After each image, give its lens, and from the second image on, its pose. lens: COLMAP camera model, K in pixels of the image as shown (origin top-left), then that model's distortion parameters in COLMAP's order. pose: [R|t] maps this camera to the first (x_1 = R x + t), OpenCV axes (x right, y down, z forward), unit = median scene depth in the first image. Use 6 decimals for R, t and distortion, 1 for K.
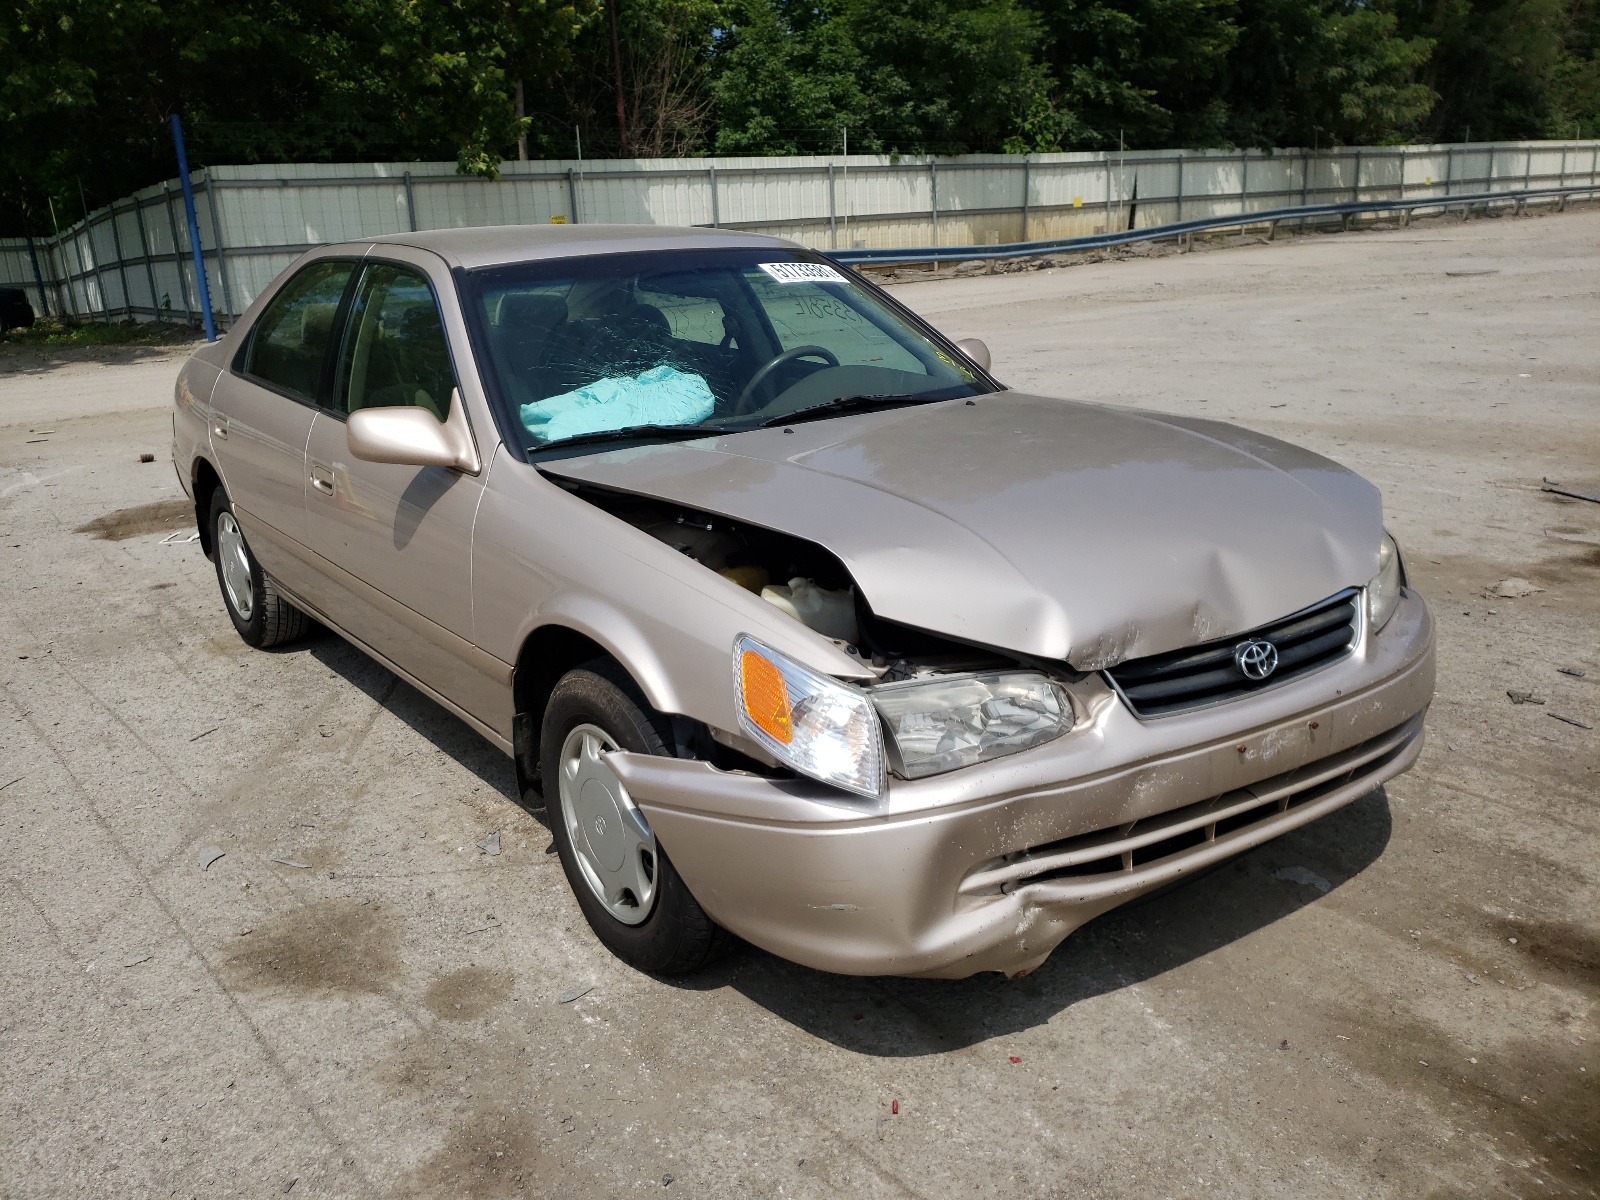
lens RADIAL K [[1301.0, 0, 800.0], [0, 1301.0, 600.0], [0, 0, 1]] dist [0.055320, -0.099246]
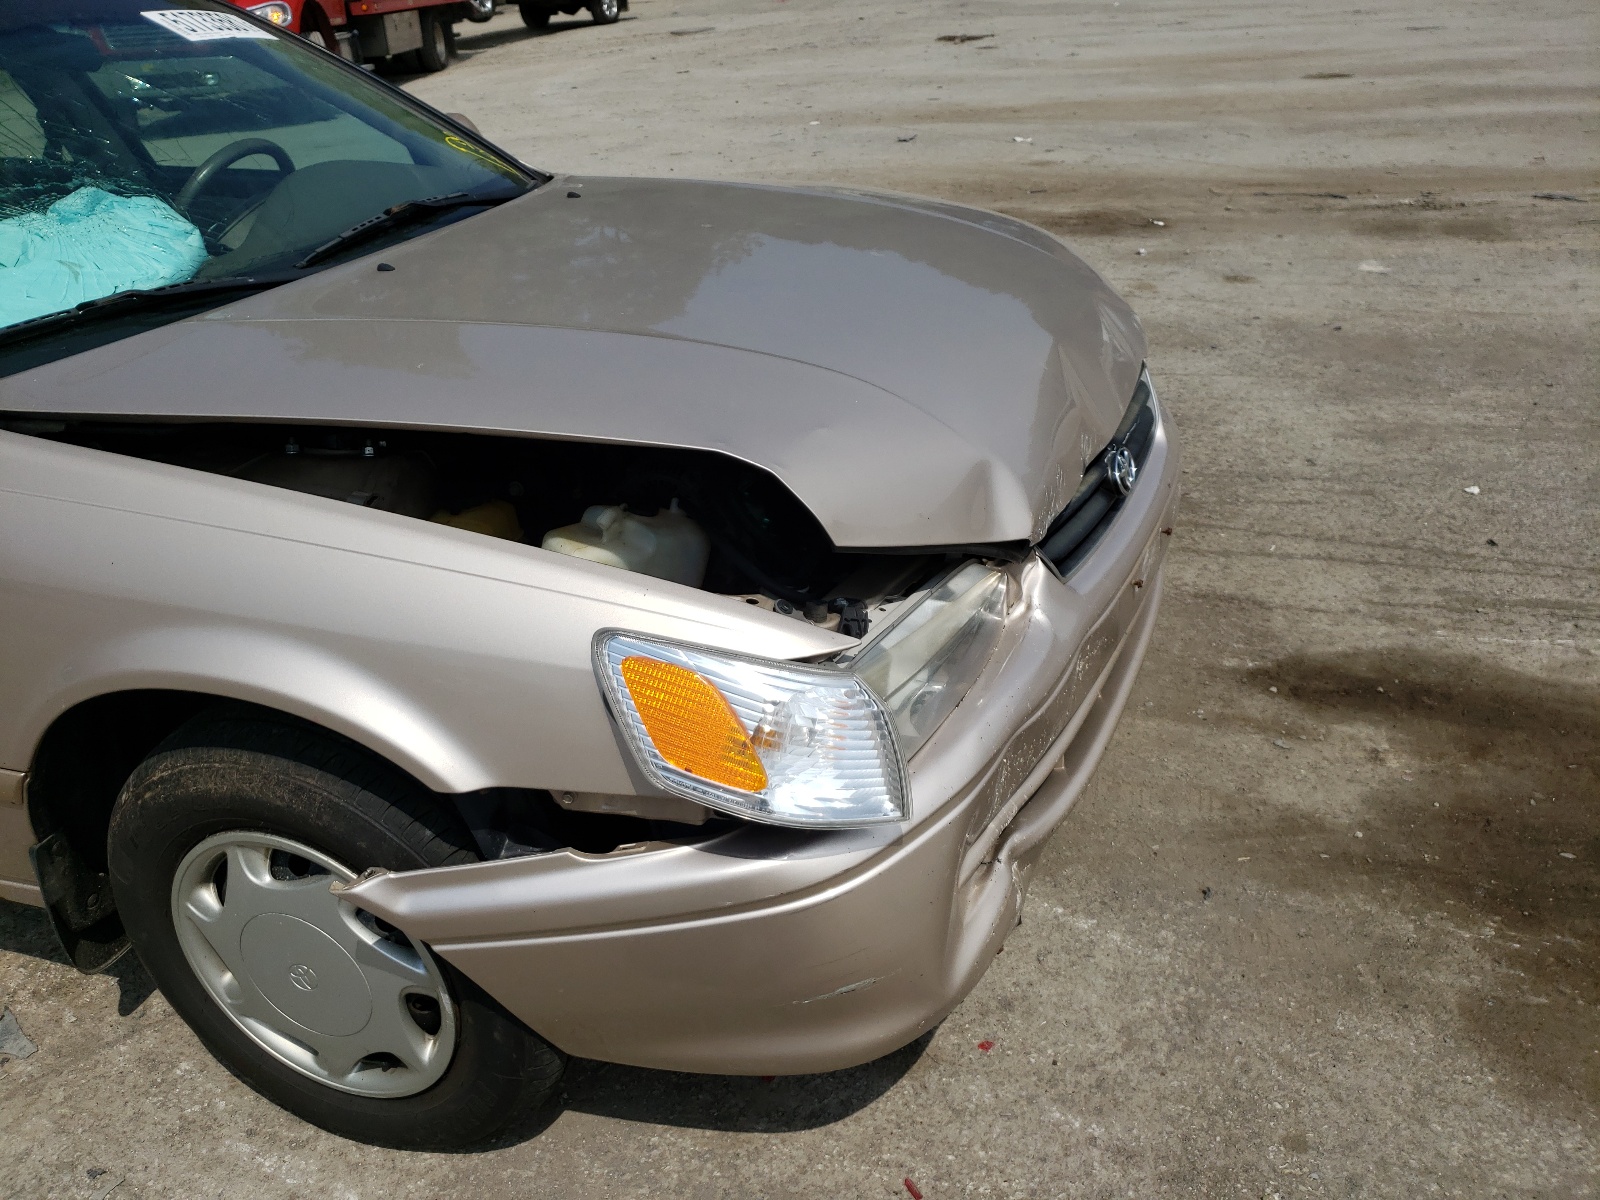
lens RADIAL K [[1269.5, 0, 800.0], [0, 1269.5, 600.0], [0, 0, 1]] dist [-0.007080, 0.036607]
pose [[0.829867, -0.271290, 0.487567, -0.214376], [0.190075, 0.959026, 0.210098, -0.078186], [-0.524587, -0.081679, 0.847430, 0.425476]]
